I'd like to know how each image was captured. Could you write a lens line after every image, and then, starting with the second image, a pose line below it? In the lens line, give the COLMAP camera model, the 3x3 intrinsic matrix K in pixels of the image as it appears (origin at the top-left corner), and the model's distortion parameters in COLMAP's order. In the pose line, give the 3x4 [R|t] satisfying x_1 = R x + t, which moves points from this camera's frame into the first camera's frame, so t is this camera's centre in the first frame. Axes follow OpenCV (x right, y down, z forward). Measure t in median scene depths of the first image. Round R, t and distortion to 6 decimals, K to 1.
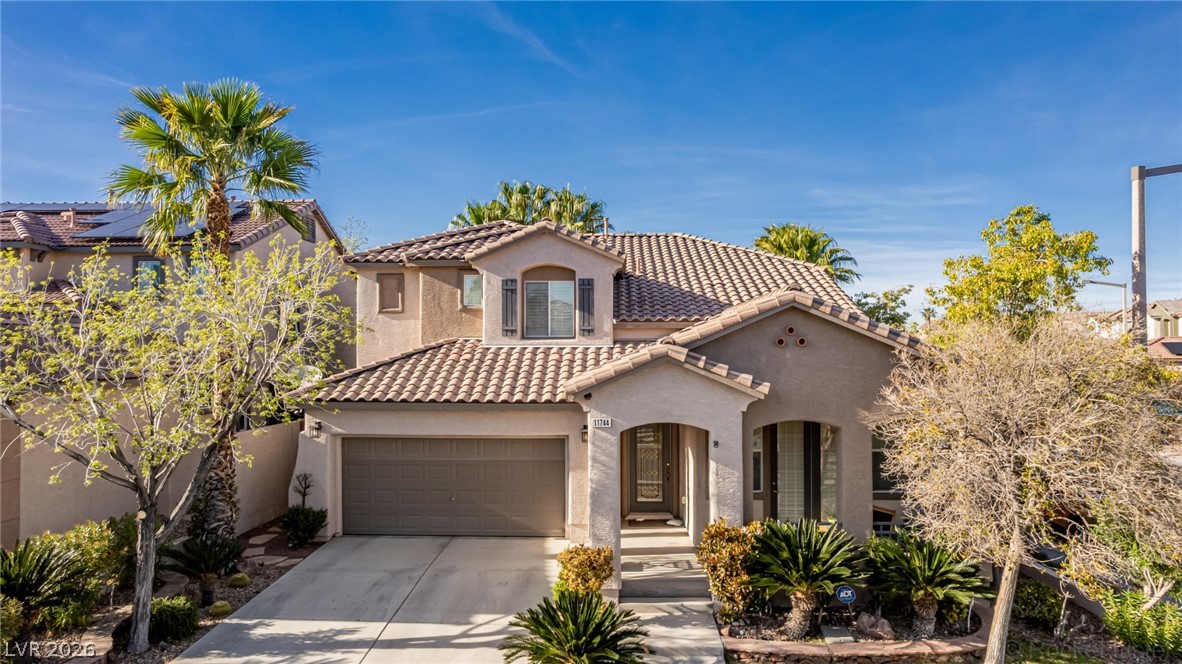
lens RADIAL K [[754.7, 0, 597.8], [0, 754.7, 332.8], [0, 0, 1]] dist [-0.059386, 0.057483]
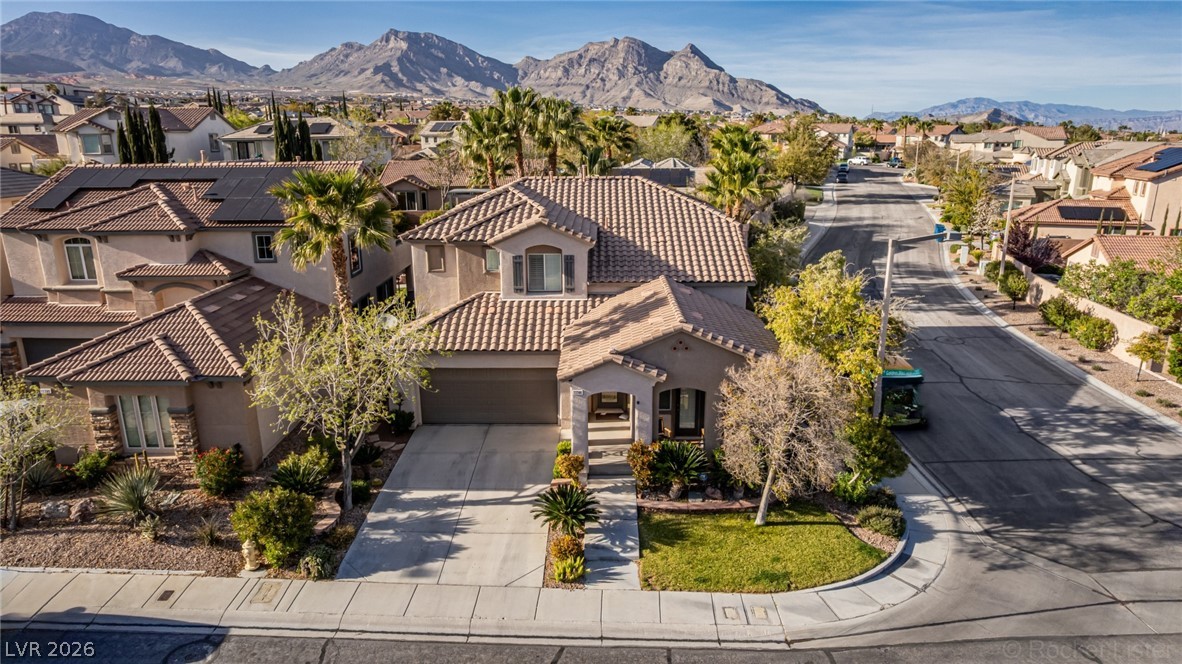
lens RADIAL K [[754.7, 0, 597.8], [0, 754.7, 332.8], [0, 0, 1]] dist [-0.059386, 0.057483]
pose [[0.999819, -0.005597, 0.018191, 0.014285], [0.000201, 0.958842, 0.283940, -0.365029], [-0.019032, -0.283885, 0.958669, -0.498965]]
